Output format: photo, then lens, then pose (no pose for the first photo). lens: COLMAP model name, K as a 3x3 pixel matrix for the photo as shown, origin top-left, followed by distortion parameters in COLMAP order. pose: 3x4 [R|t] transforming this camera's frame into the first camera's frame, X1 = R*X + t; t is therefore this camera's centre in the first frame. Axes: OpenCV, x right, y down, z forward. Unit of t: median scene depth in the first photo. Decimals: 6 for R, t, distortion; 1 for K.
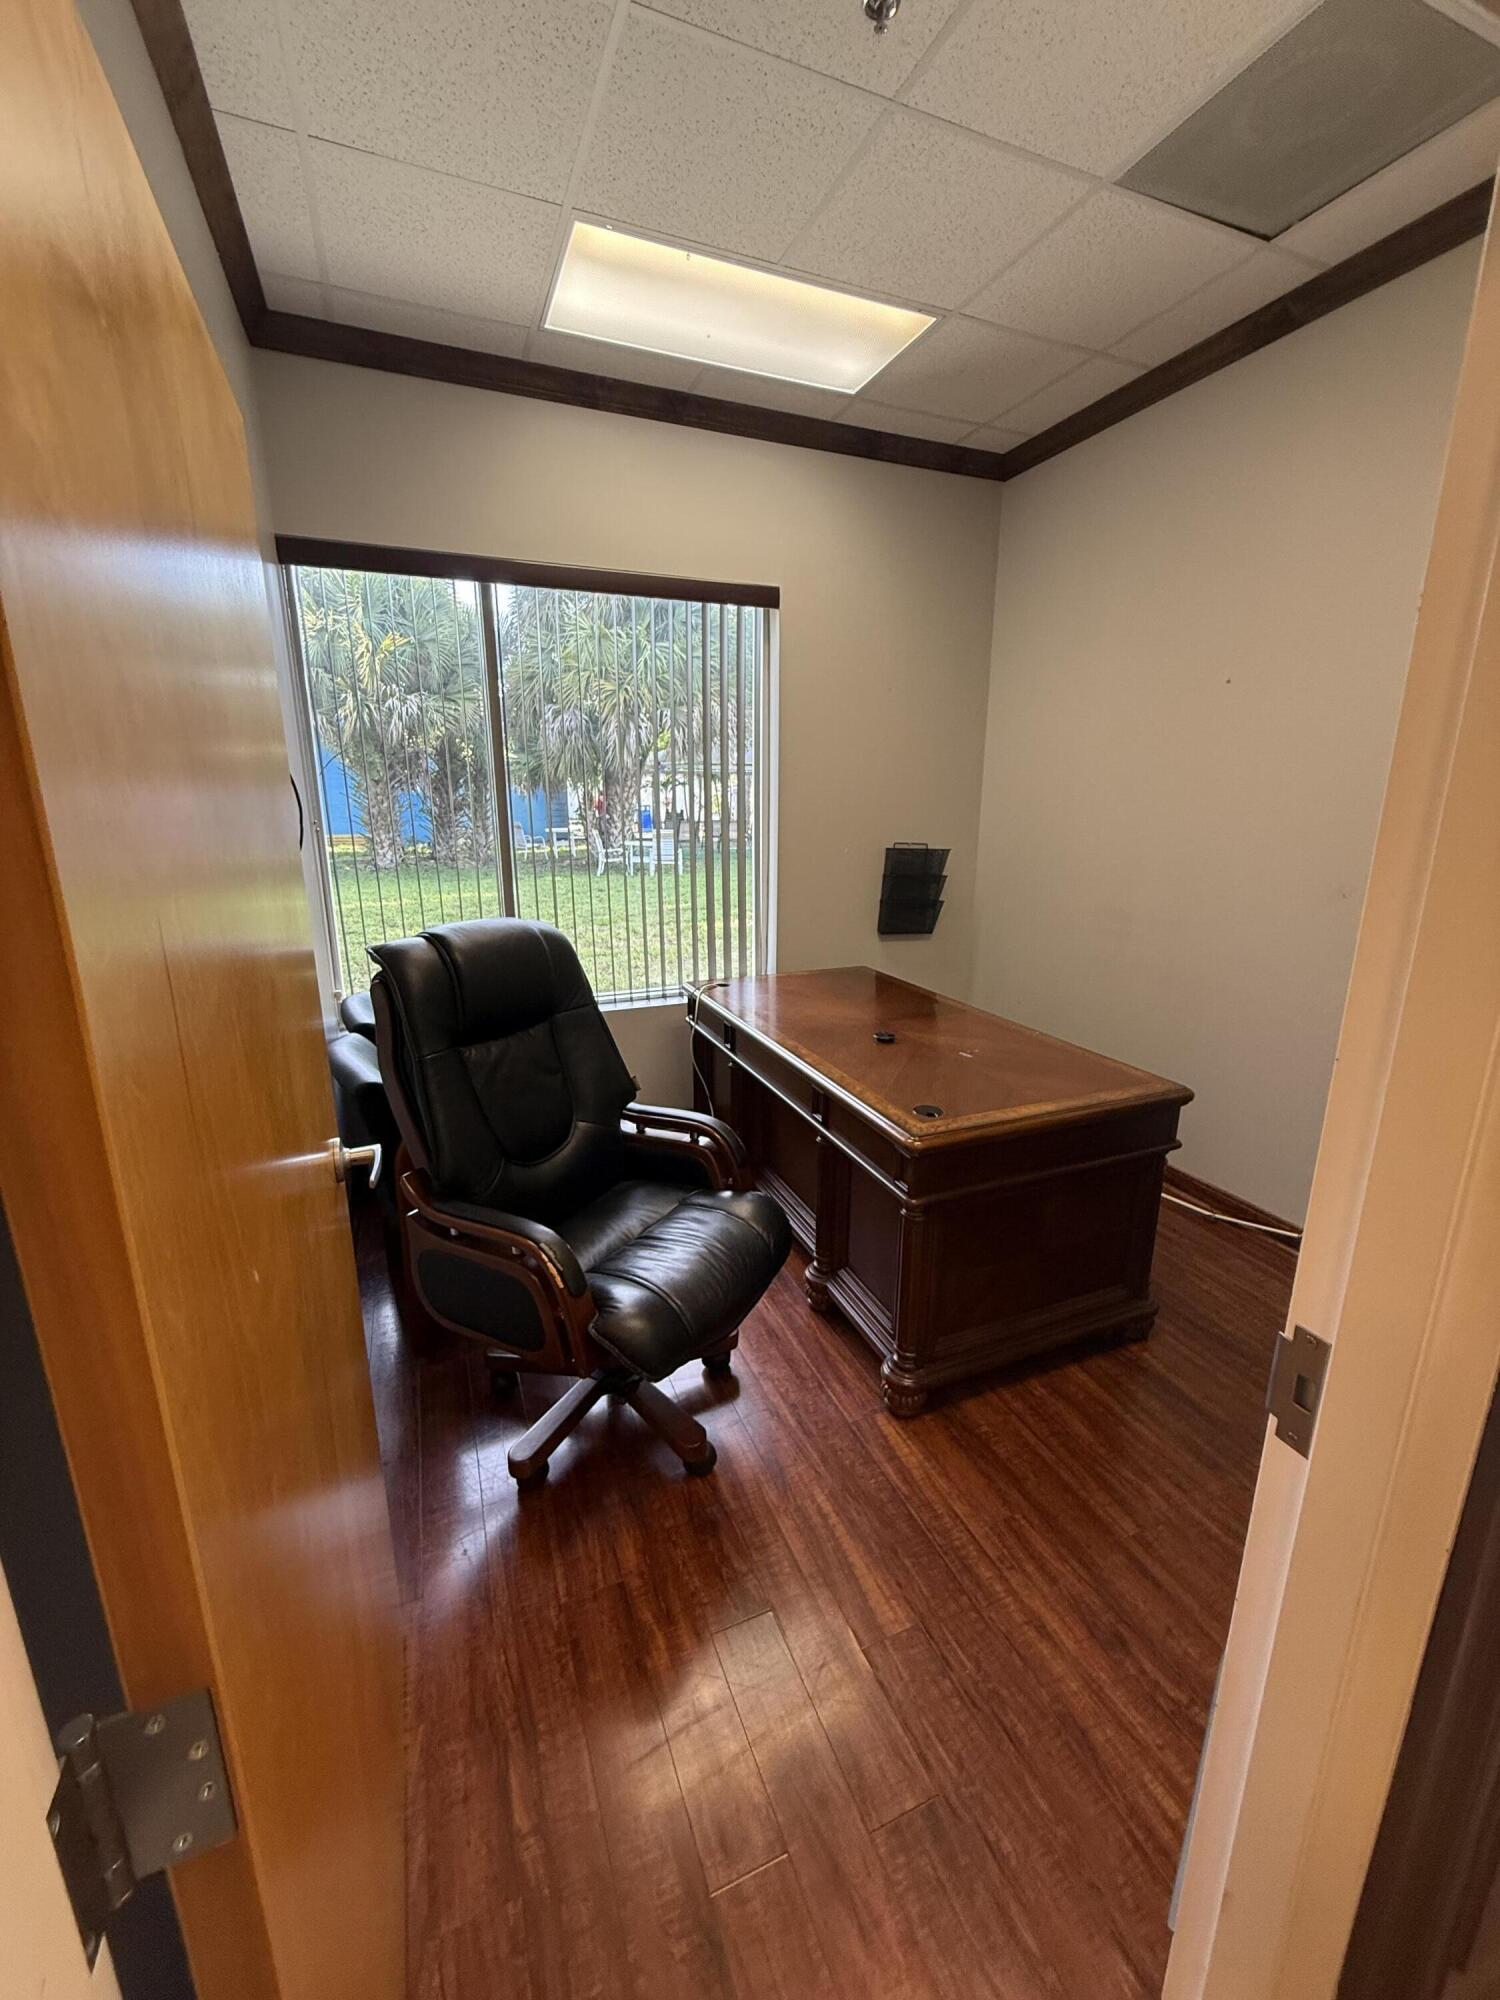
lens RADIAL K [[802.4, 0, 753.6], [0, 802.4, 989.6], [0, 0, 1]] dist [-0.002158, 0.000288]
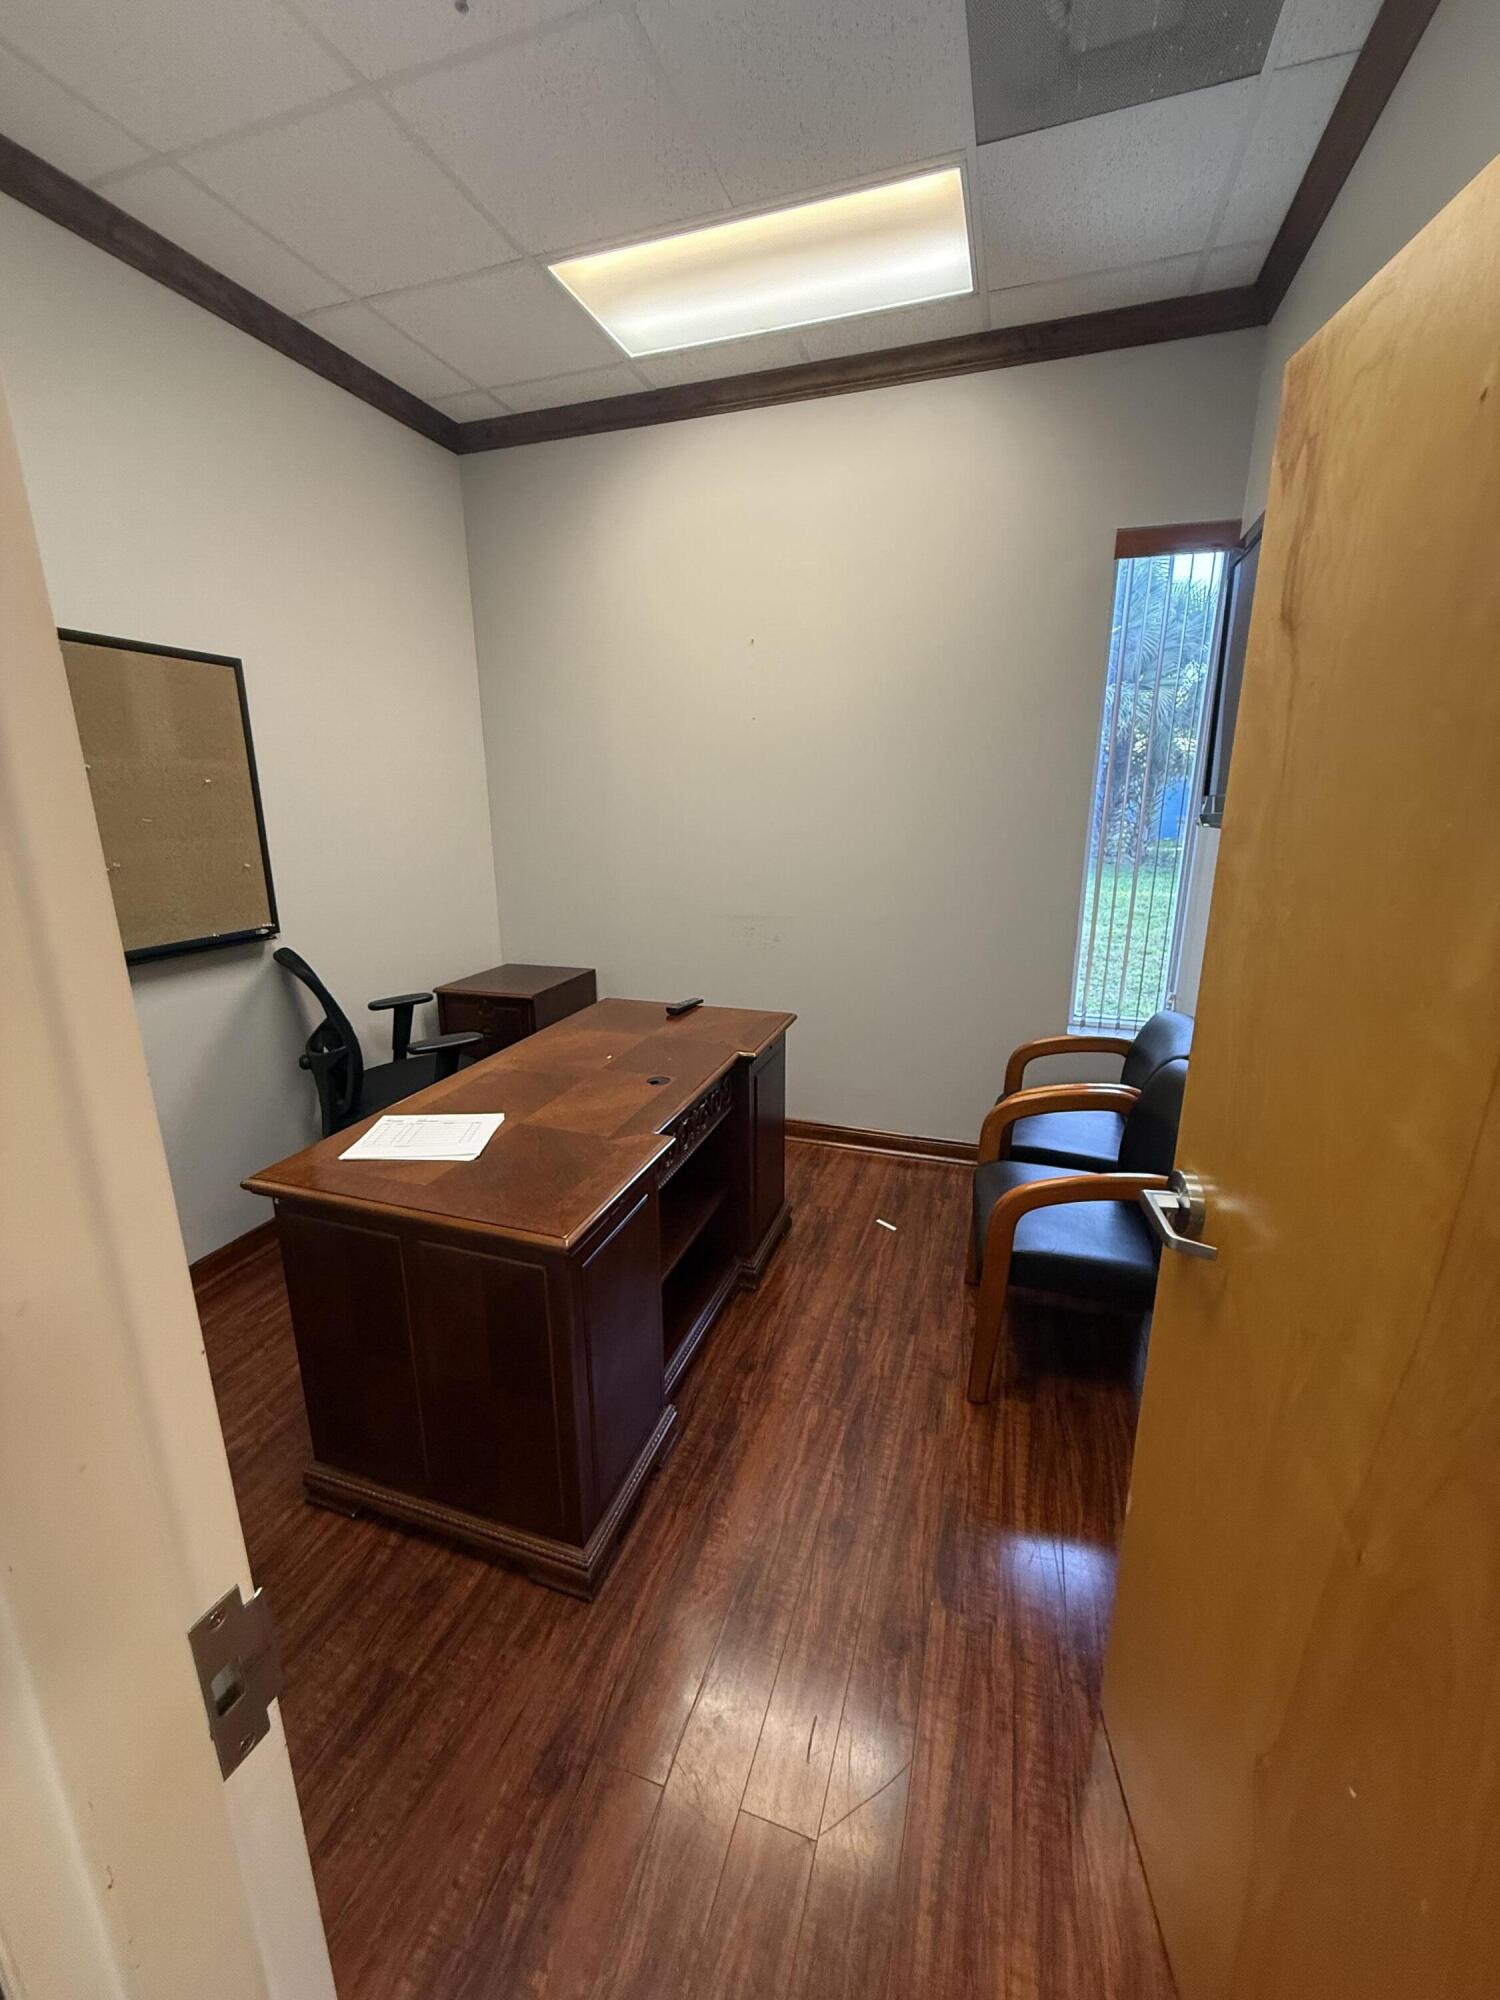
lens RADIAL K [[802.4, 0, 746.7], [0, 802.4, 1008.5], [0, 0, 1]] dist [-0.002158, 0.000288]
pose [[0.747864, 0.170890, -0.641480, 0.806174], [-0.150826, 0.984768, 0.086502, -0.090983], [0.646491, 0.032060, 0.762247, 0.352422]]
